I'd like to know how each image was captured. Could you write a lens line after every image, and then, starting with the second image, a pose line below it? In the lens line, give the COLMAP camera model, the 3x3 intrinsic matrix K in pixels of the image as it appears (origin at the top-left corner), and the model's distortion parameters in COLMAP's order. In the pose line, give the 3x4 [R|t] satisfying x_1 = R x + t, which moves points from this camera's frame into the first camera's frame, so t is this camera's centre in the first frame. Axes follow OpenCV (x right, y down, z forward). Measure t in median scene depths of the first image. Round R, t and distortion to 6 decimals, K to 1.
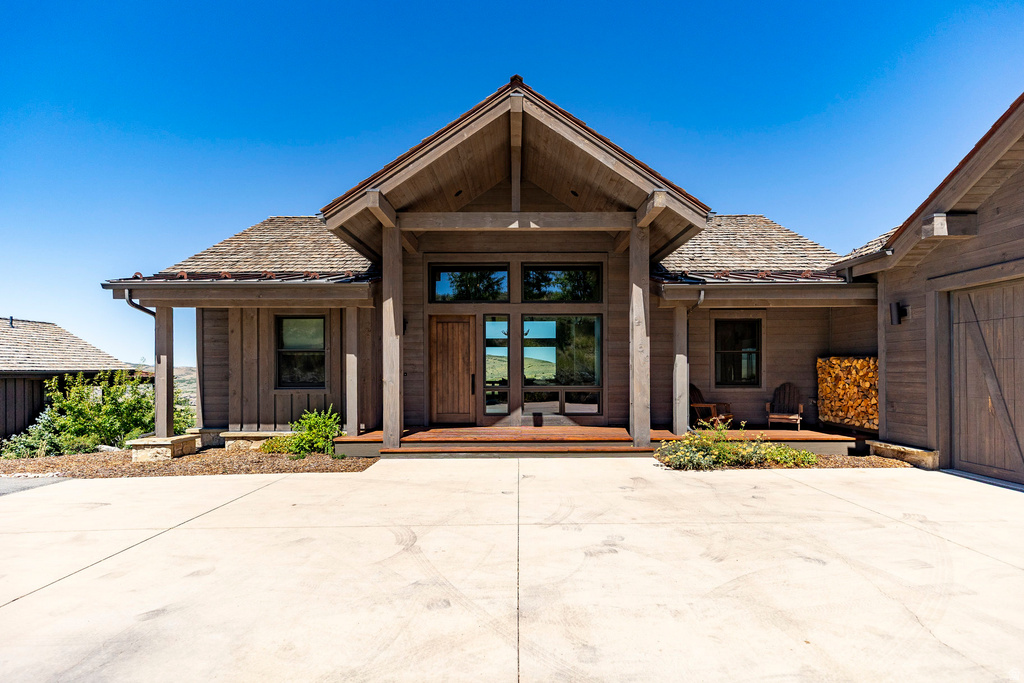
lens RADIAL K [[459.6, 0, 514.0], [0, 459.6, 369.6], [0, 0, 1]] dist [0.005170, 0.000001]
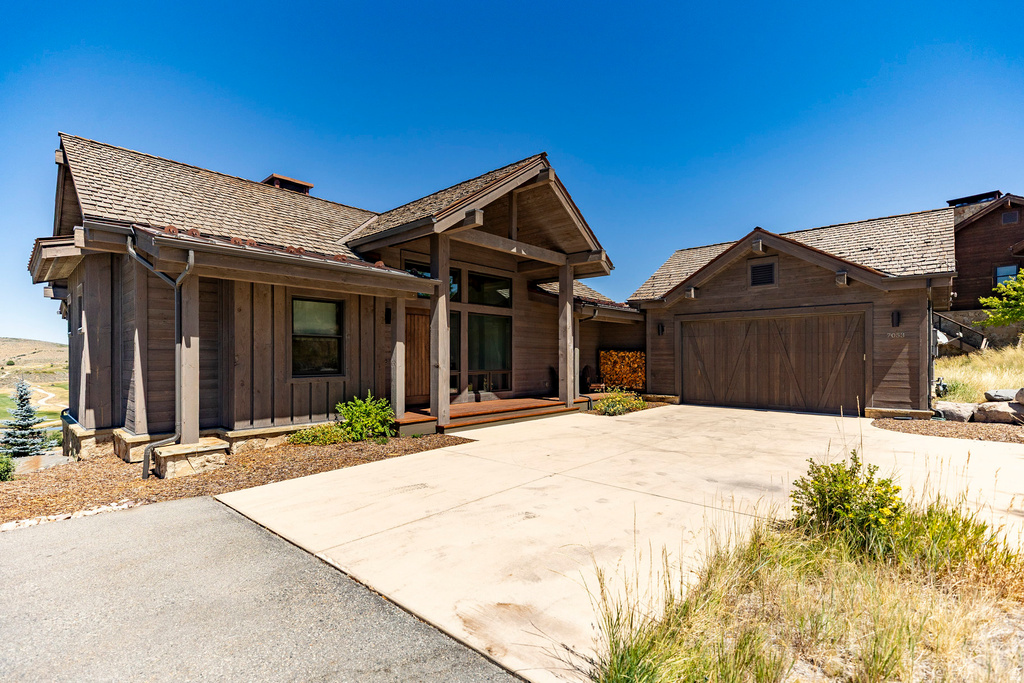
lens RADIAL K [[459.6, 0, 493.3], [0, 459.6, 352.3], [0, 0, 1]] dist [0.005170, 0.000001]
pose [[0.698127, 0.010773, 0.715893, -0.974626], [-0.002452, 0.999917, -0.012656, 0.003762], [-0.715970, 0.007080, 0.698095, 0.100839]]
